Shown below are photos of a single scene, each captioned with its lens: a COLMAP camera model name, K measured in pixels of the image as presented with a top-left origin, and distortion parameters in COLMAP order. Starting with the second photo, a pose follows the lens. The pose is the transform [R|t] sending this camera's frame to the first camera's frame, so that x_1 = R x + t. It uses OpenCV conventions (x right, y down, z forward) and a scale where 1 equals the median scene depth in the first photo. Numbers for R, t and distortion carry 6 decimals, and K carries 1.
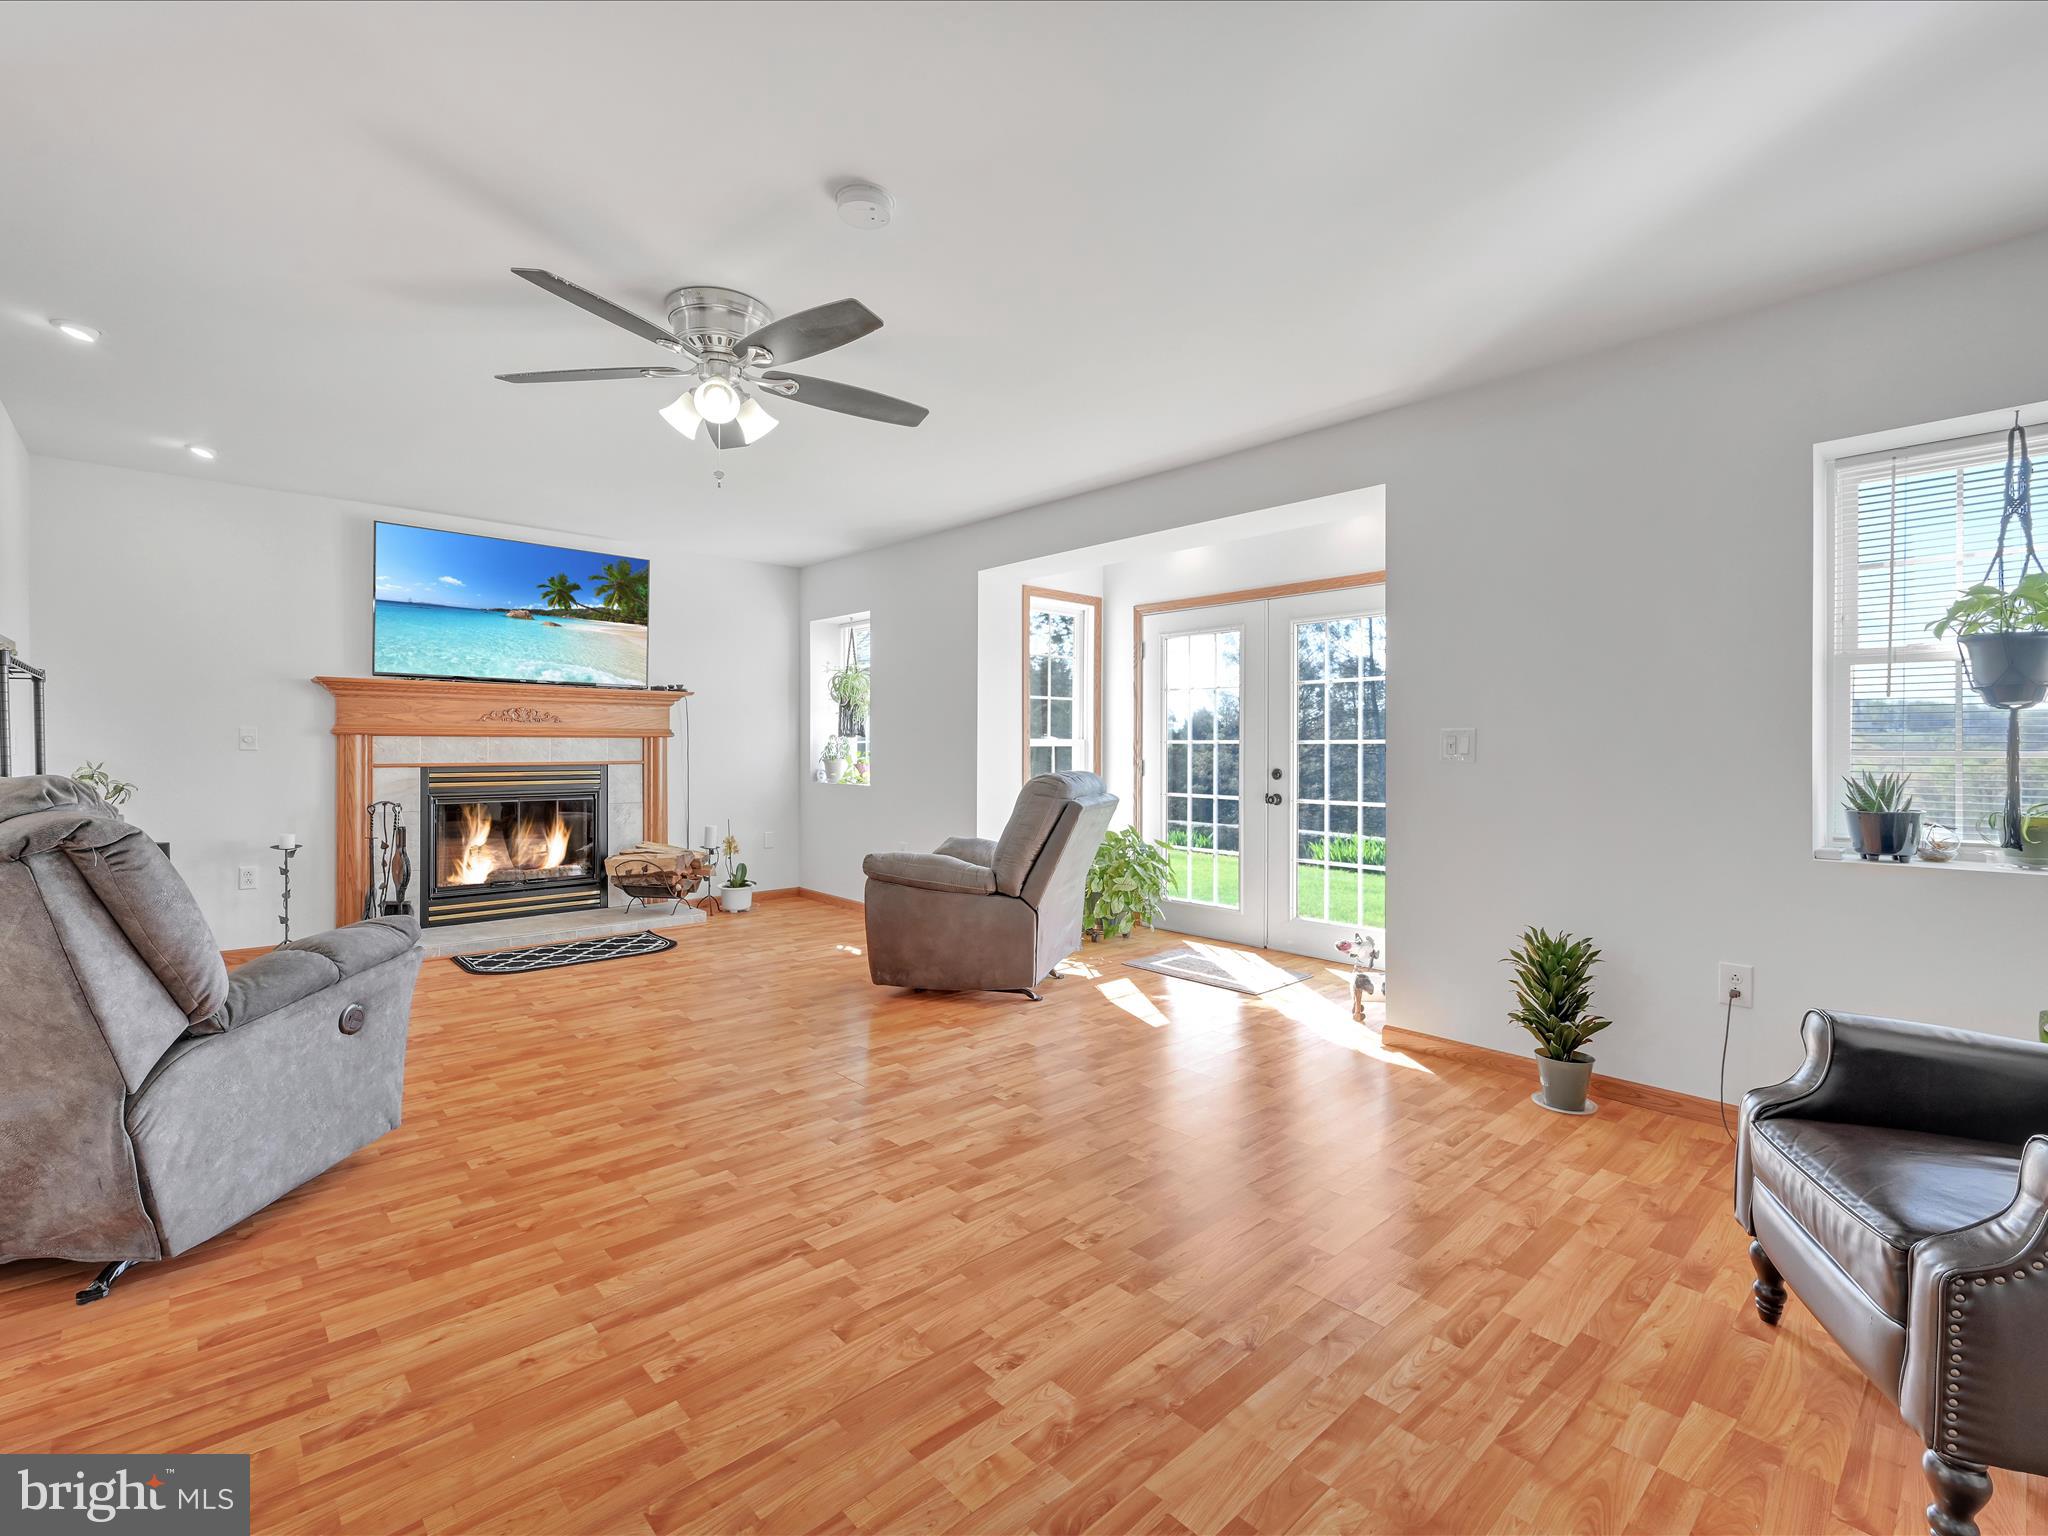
lens RADIAL K [[908.6, 0, 1035.6], [0, 908.6, 755.0], [0, 0, 1]] dist [-0.000981, -0.000148]
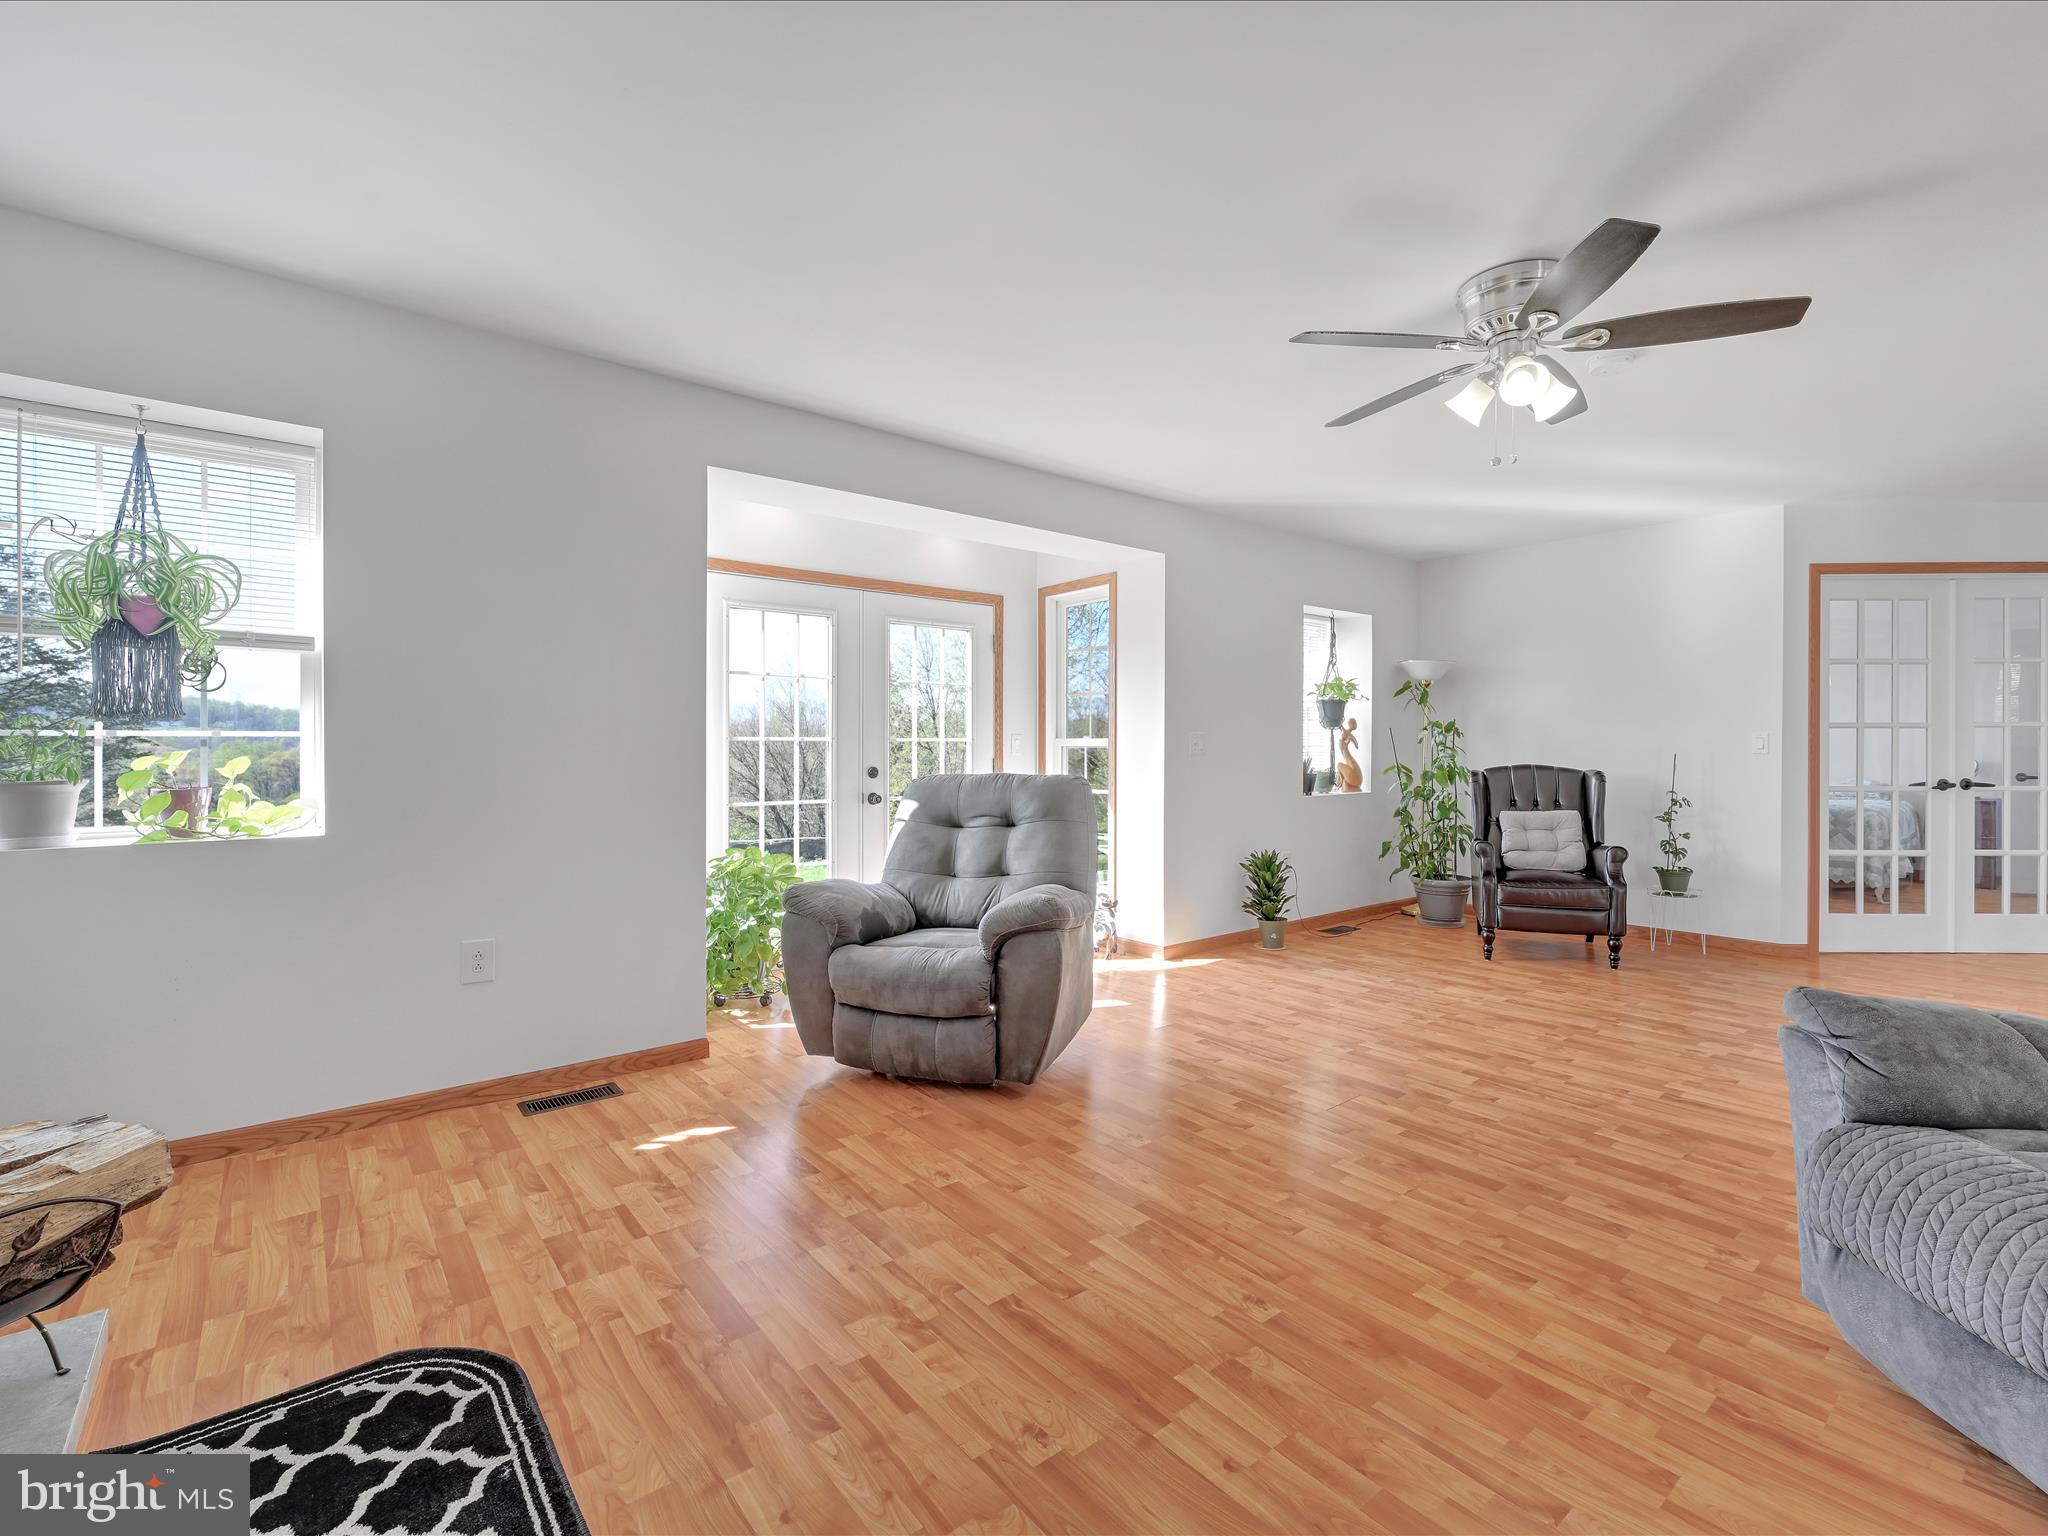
lens RADIAL K [[934.4, 0, 1020.9], [0, 934.4, 756.6], [0, 0, 1]] dist [-0.003080, -0.000310]
pose [[0.074831, -0.013772, 0.997101, -1.032691], [0.008665, 0.999876, 0.013160, -0.011411], [-0.997159, 0.007655, 0.074941, 1.099363]]
